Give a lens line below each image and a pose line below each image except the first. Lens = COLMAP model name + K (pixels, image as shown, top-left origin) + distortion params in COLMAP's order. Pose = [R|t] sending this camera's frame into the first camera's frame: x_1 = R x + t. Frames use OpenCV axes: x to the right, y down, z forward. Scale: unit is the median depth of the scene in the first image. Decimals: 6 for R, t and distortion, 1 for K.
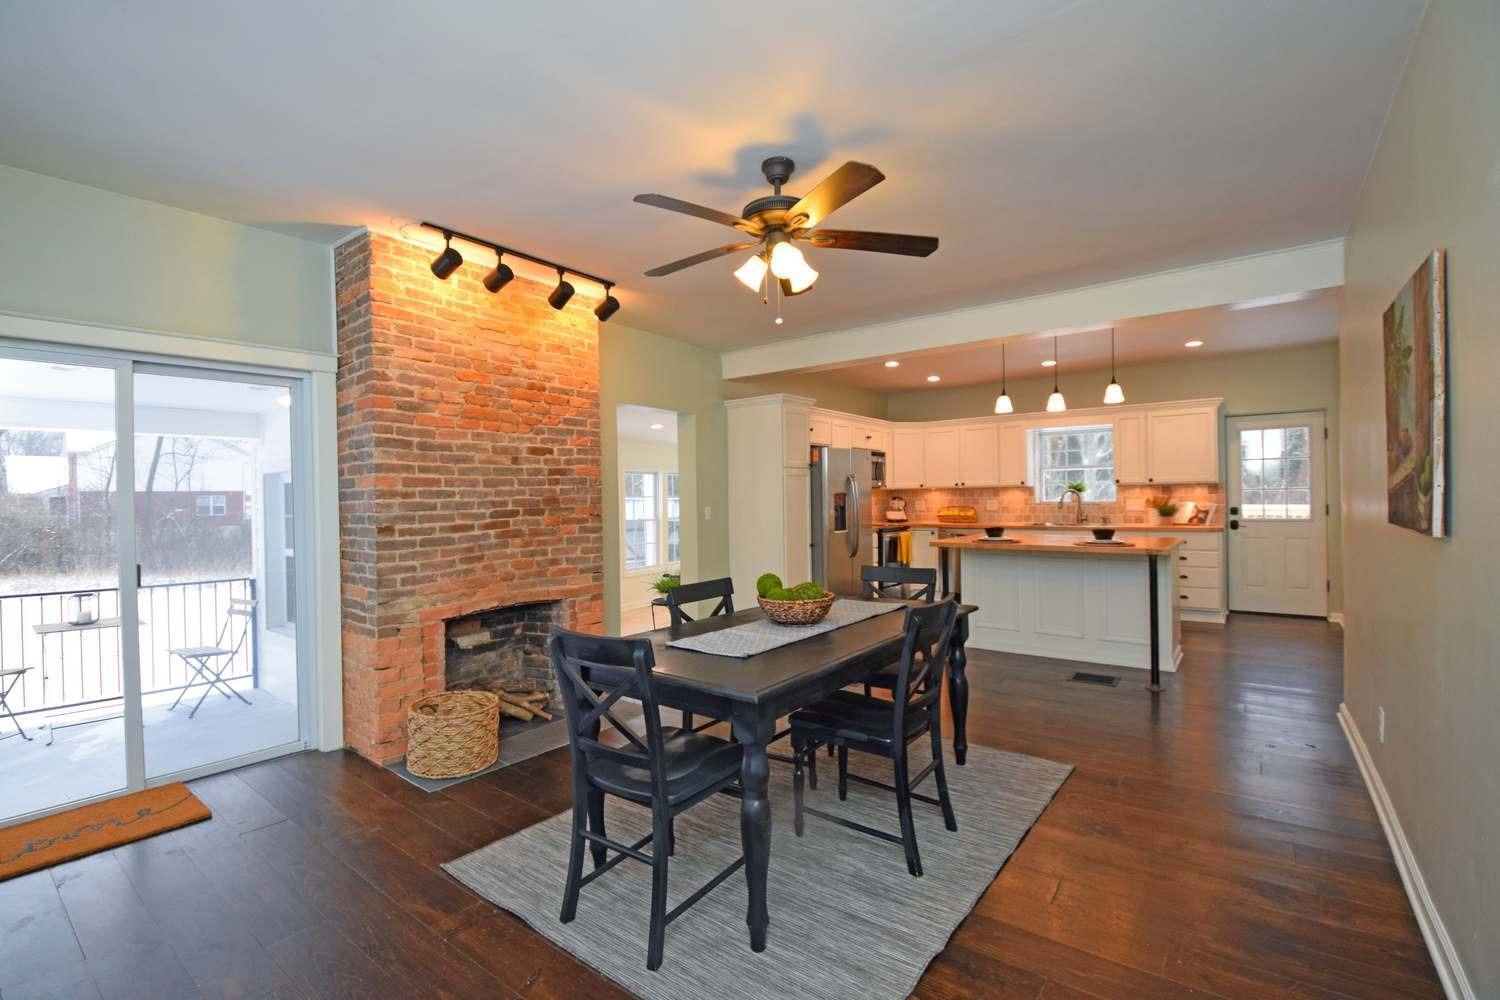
lens RADIAL K [[664.3, 0, 761.2], [0, 664.3, 490.6], [0, 0, 1]] dist [-0.001805, -0.010950]
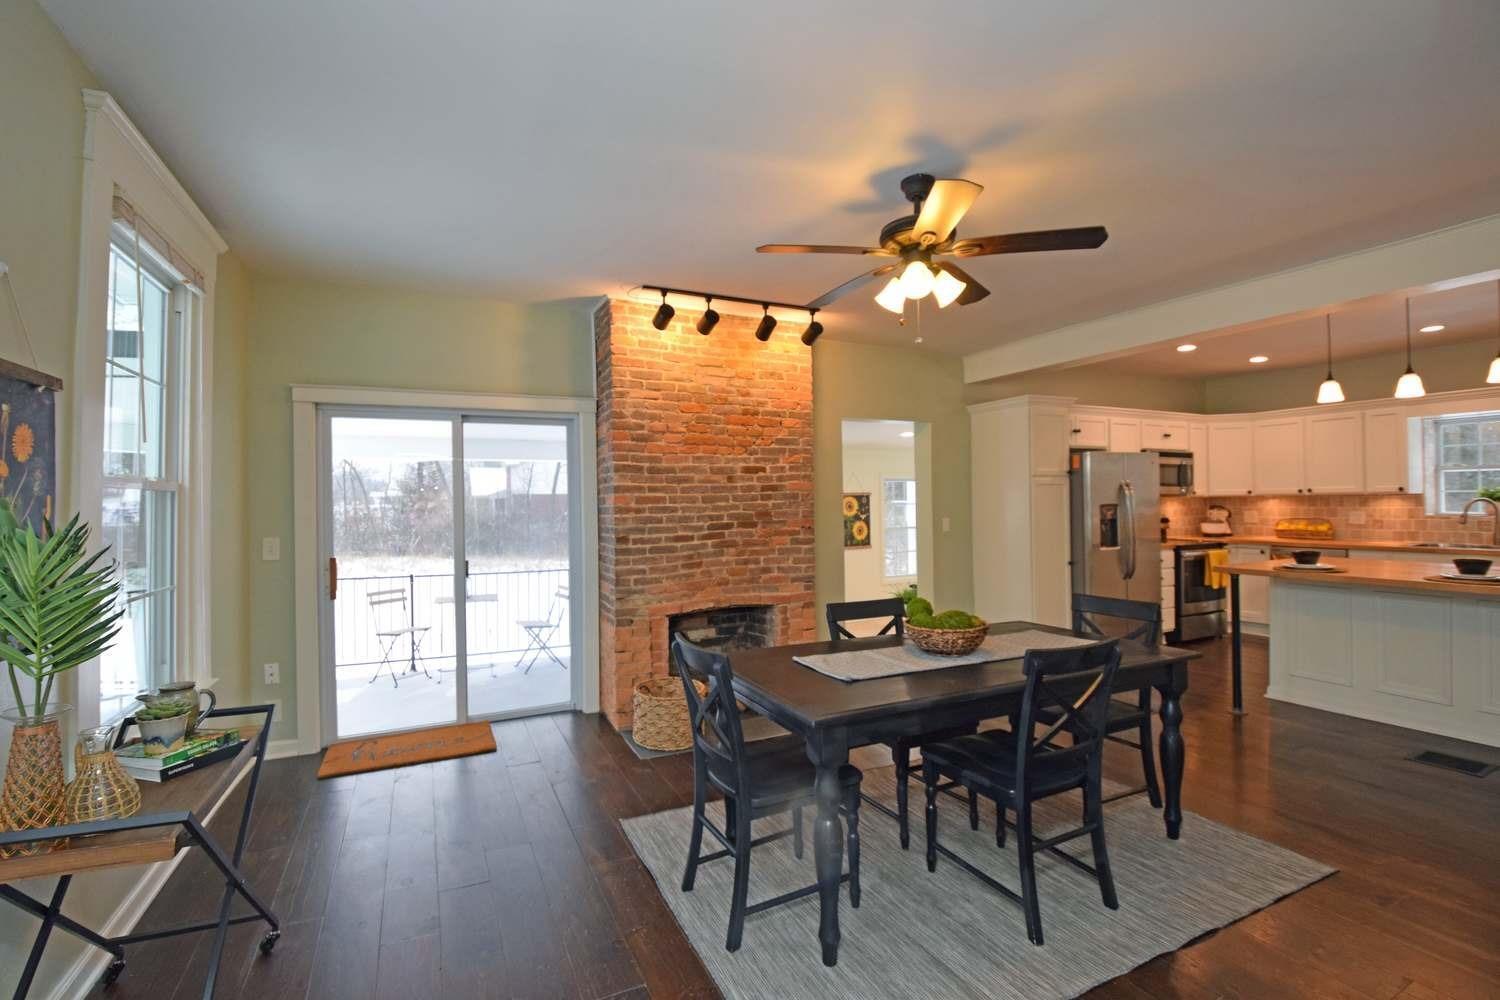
lens RADIAL K [[664.3, 0, 746.4], [0, 664.3, 492.8], [0, 0, 1]] dist [-0.001805, -0.010950]
pose [[0.890281, -0.003001, -0.455402, 0.188088], [0.003348, 0.999994, -0.000045, -0.024619], [0.455399, -0.001485, 0.890286, 0.009043]]
